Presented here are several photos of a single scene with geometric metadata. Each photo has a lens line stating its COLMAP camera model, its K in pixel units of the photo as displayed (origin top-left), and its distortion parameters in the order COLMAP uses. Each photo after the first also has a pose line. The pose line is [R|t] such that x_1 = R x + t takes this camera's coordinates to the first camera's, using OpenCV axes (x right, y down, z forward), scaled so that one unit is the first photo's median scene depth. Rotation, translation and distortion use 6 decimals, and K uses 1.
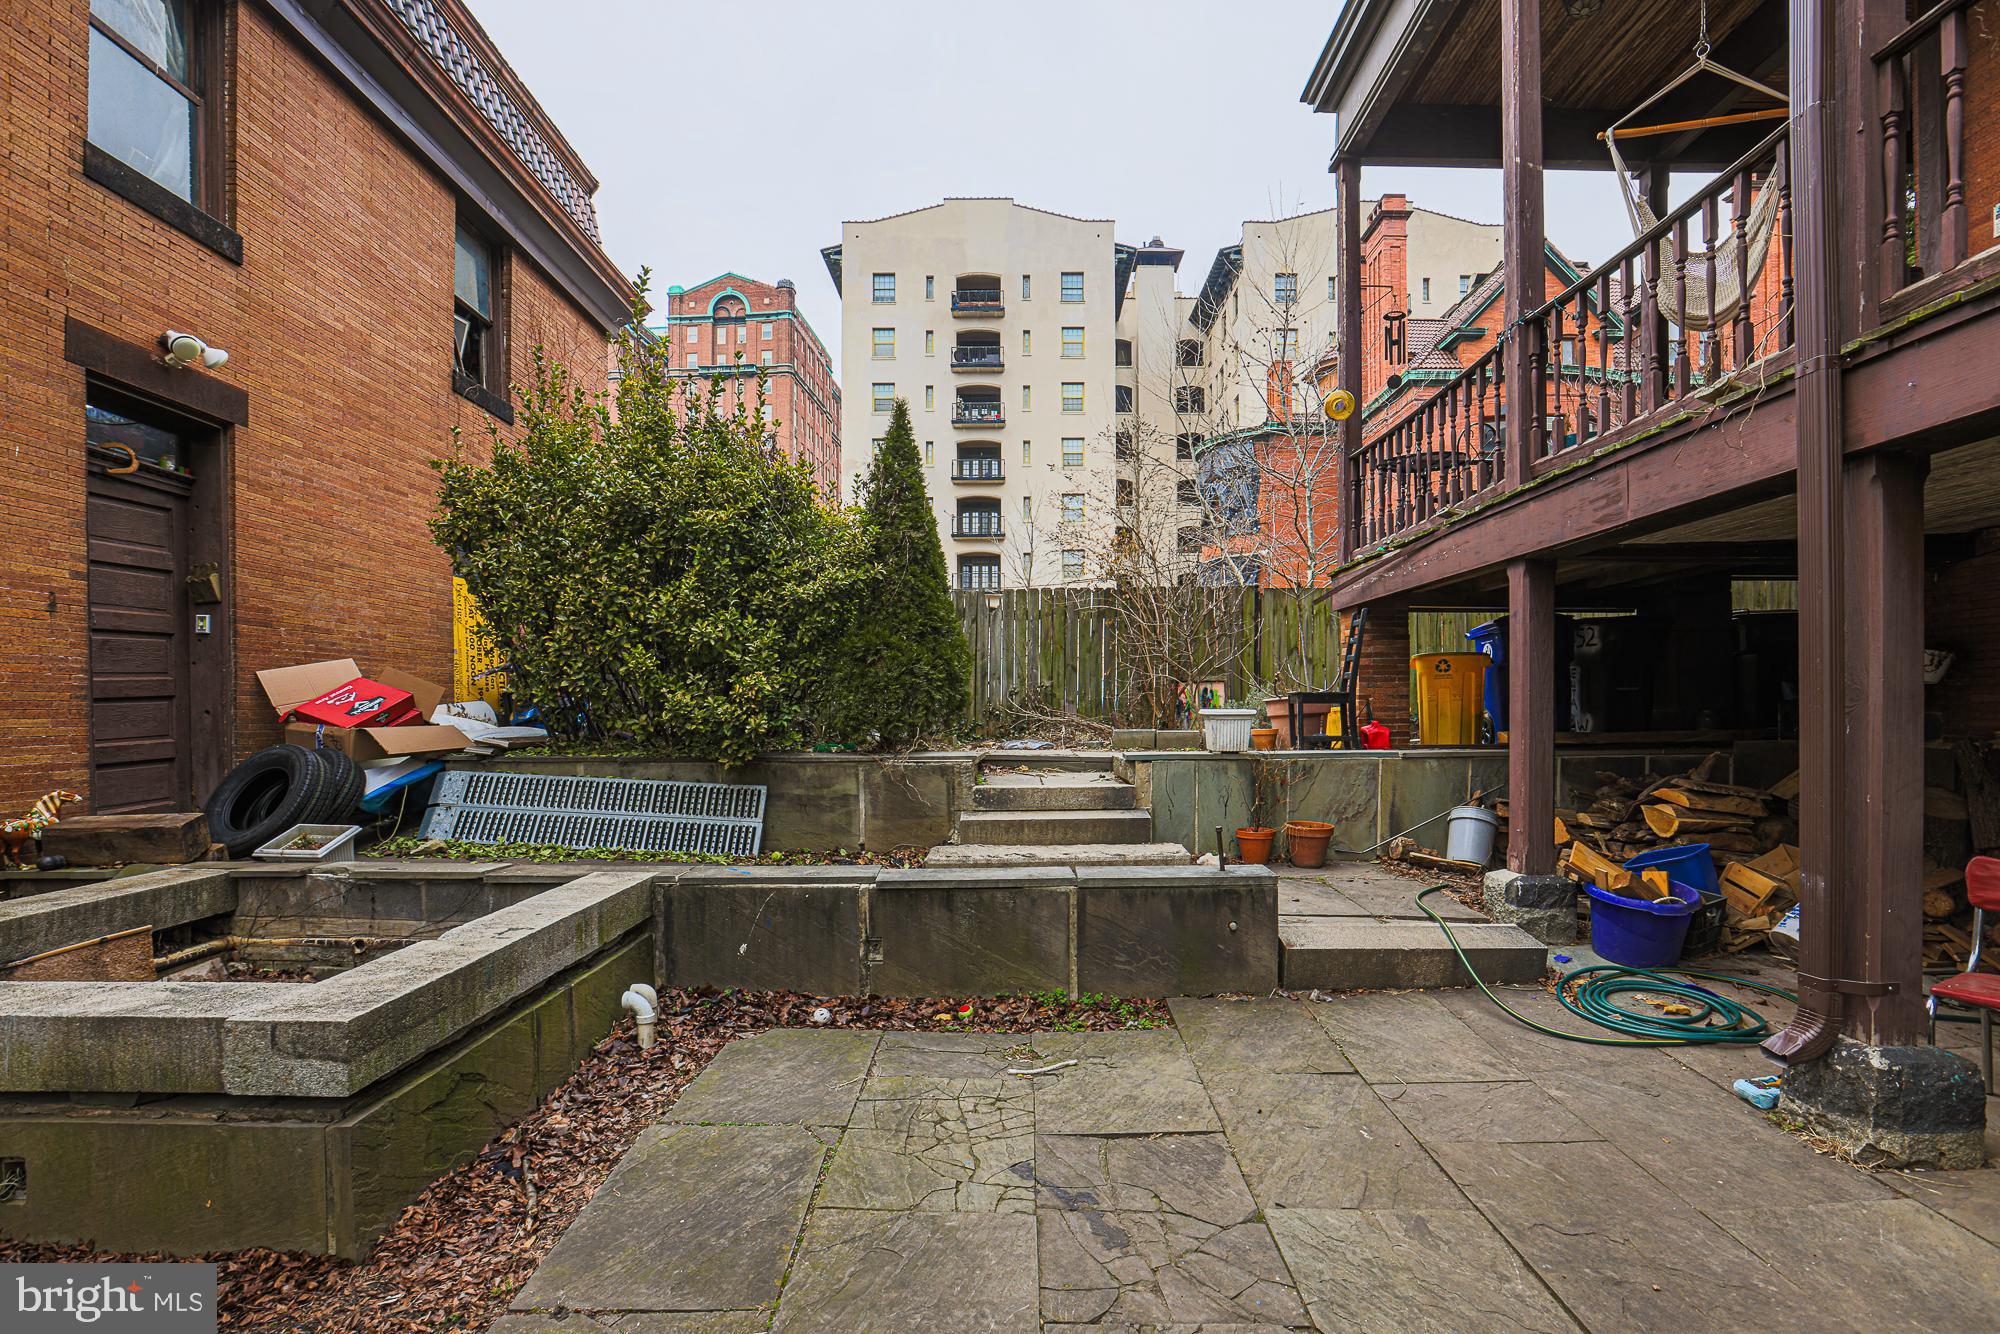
lens RADIAL K [[925.7, 0, 994.6], [0, 925.7, 726.4], [0, 0, 1]] dist [-0.049784, 0.016293]
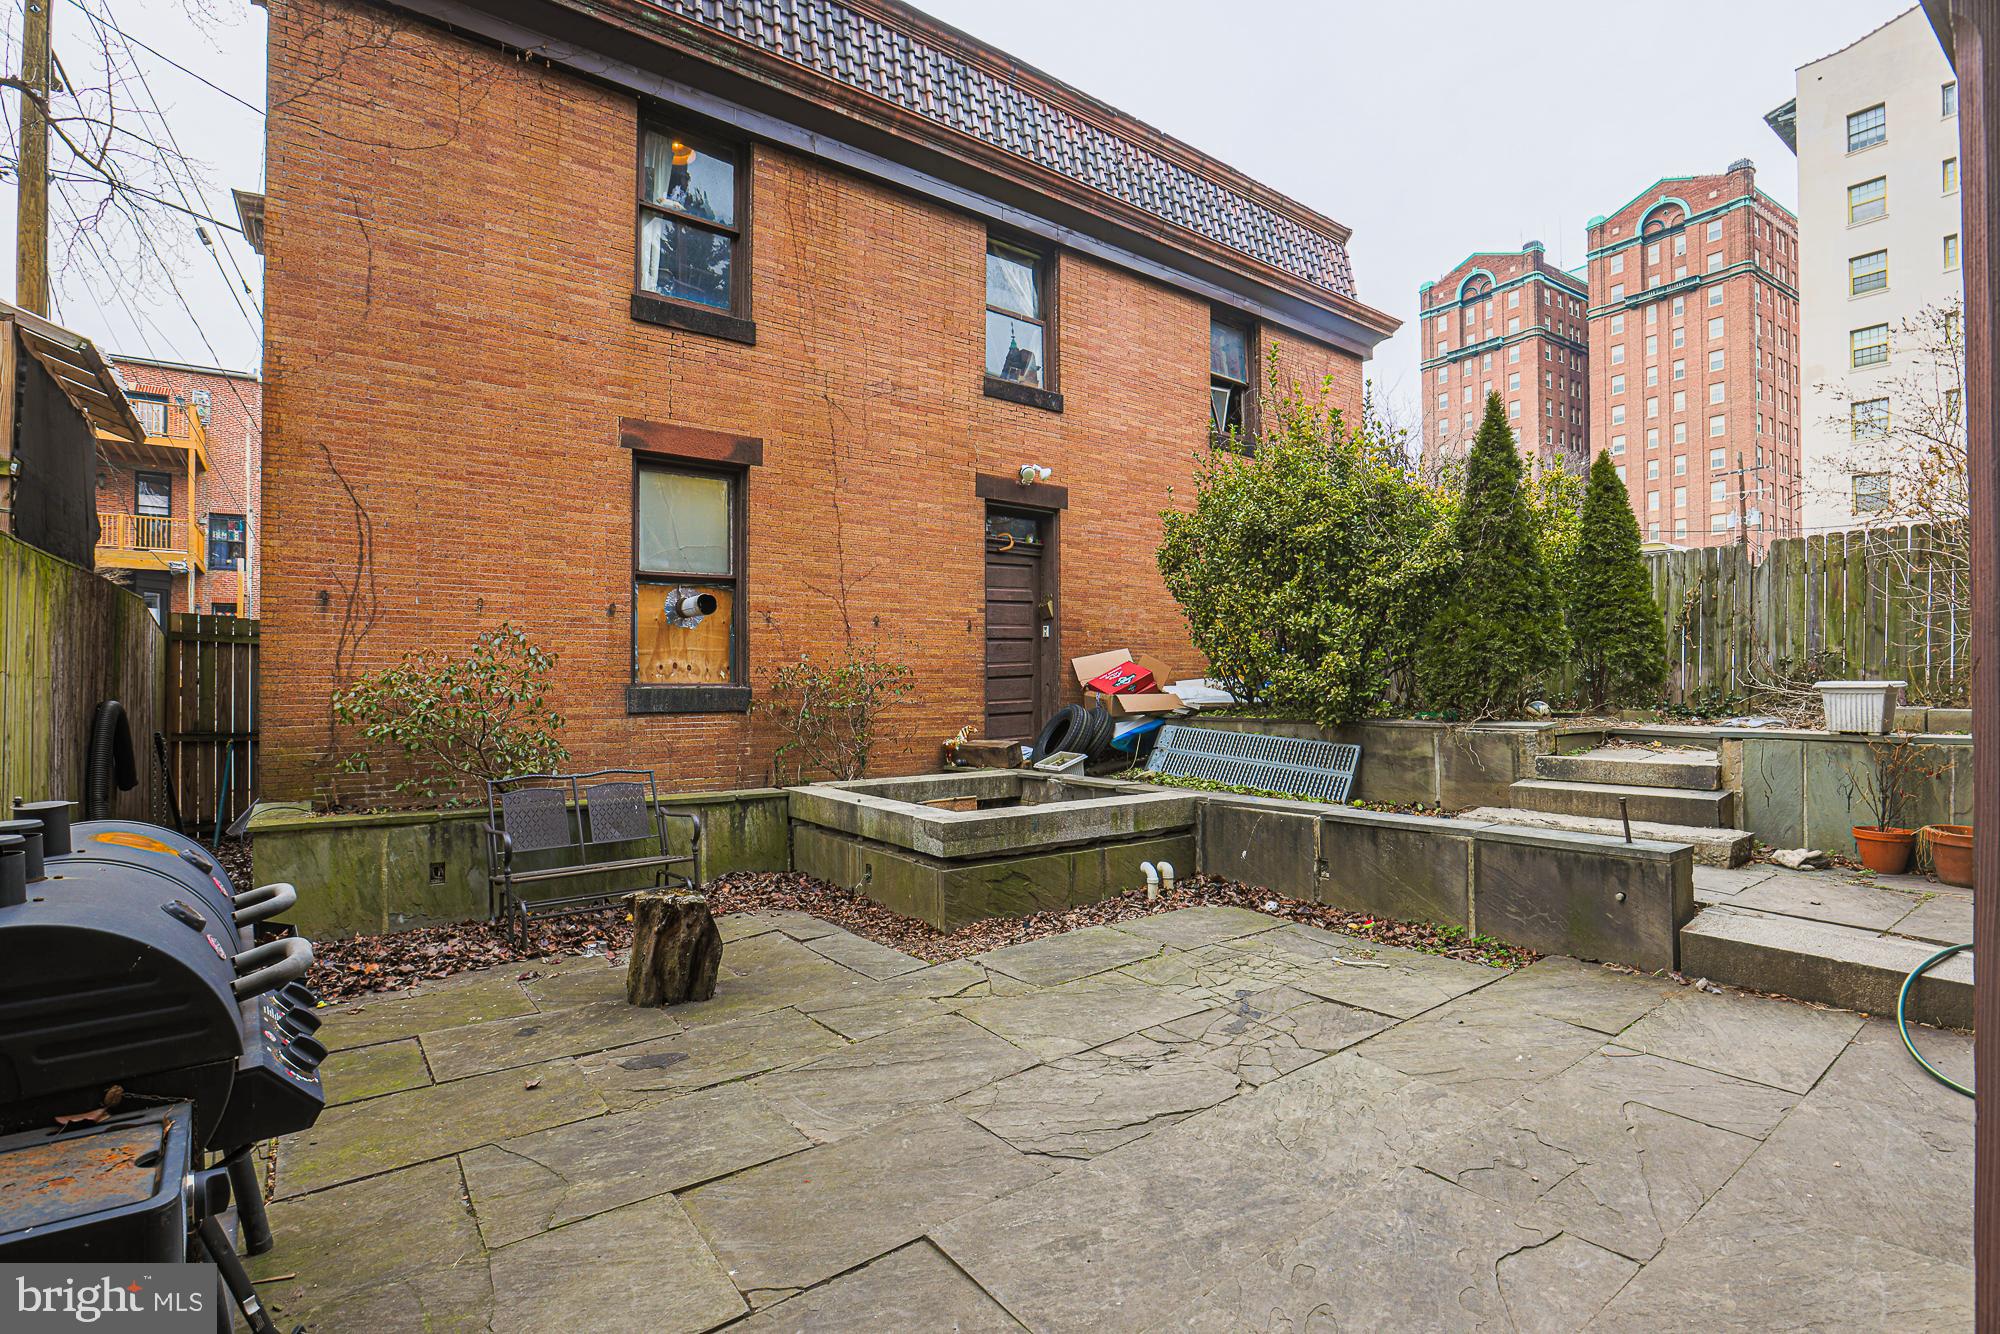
lens RADIAL K [[925.7, 0, 1003.8], [0, 925.7, 683.0], [0, 0, 1]] dist [-0.049784, 0.016293]
pose [[0.599610, -0.001793, -0.800290, 0.449262], [-0.013284, 0.999837, -0.012194, 0.003713], [0.800182, 0.017943, 0.599489, -0.092138]]
